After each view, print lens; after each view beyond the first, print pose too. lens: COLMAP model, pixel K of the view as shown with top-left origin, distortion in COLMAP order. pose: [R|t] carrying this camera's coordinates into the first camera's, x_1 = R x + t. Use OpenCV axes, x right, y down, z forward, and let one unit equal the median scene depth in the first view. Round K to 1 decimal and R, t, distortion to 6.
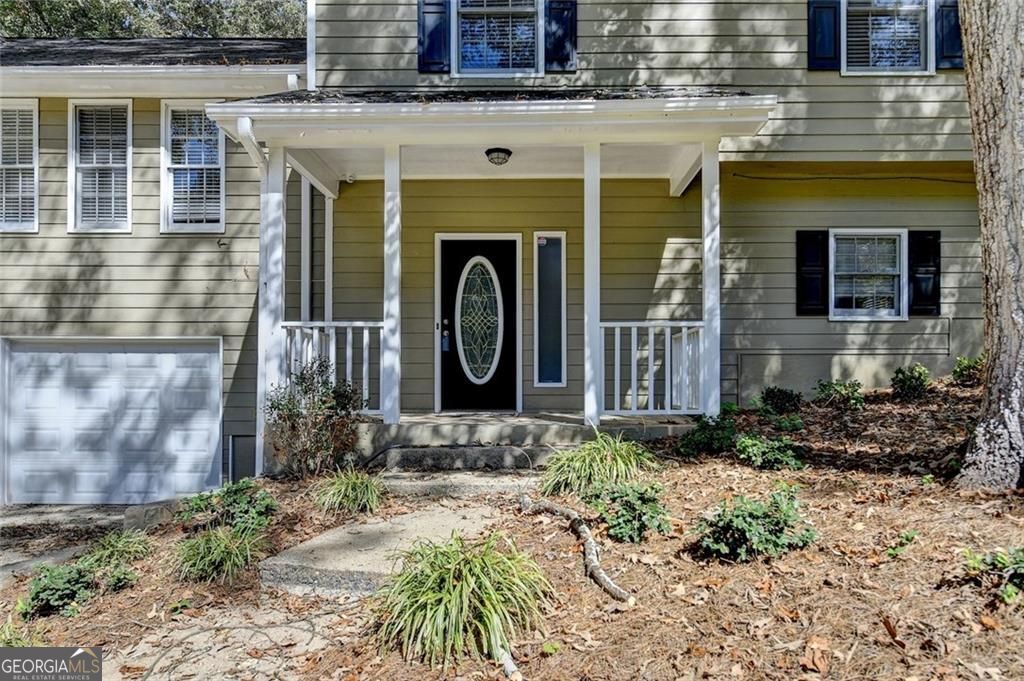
lens RADIAL K [[704.0, 0, 532.6], [0, 704.0, 366.1], [0, 0, 1]] dist [0.004262, 0.001760]
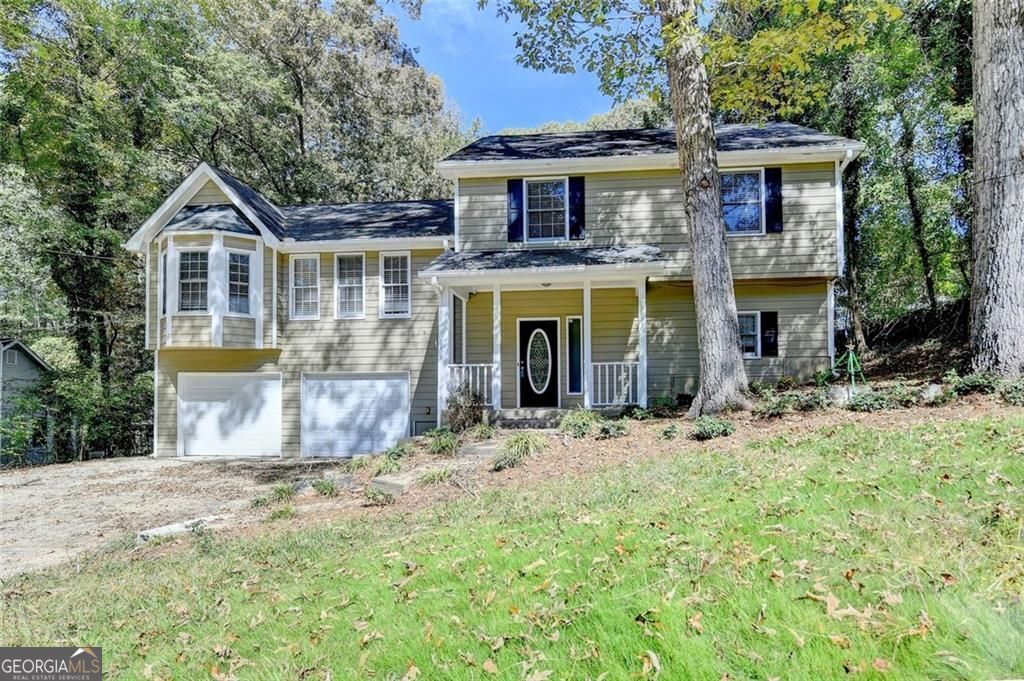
lens RADIAL K [[596.8, 0, 512.0], [0, 596.8, 340.5], [0, 0, 1]] dist [-0.000313, 0.000017]
pose [[0.988420, -0.019776, -0.150448, 0.103866], [0.006588, 0.996129, -0.087654, 0.022843], [0.151599, 0.085648, 0.984724, -0.672469]]
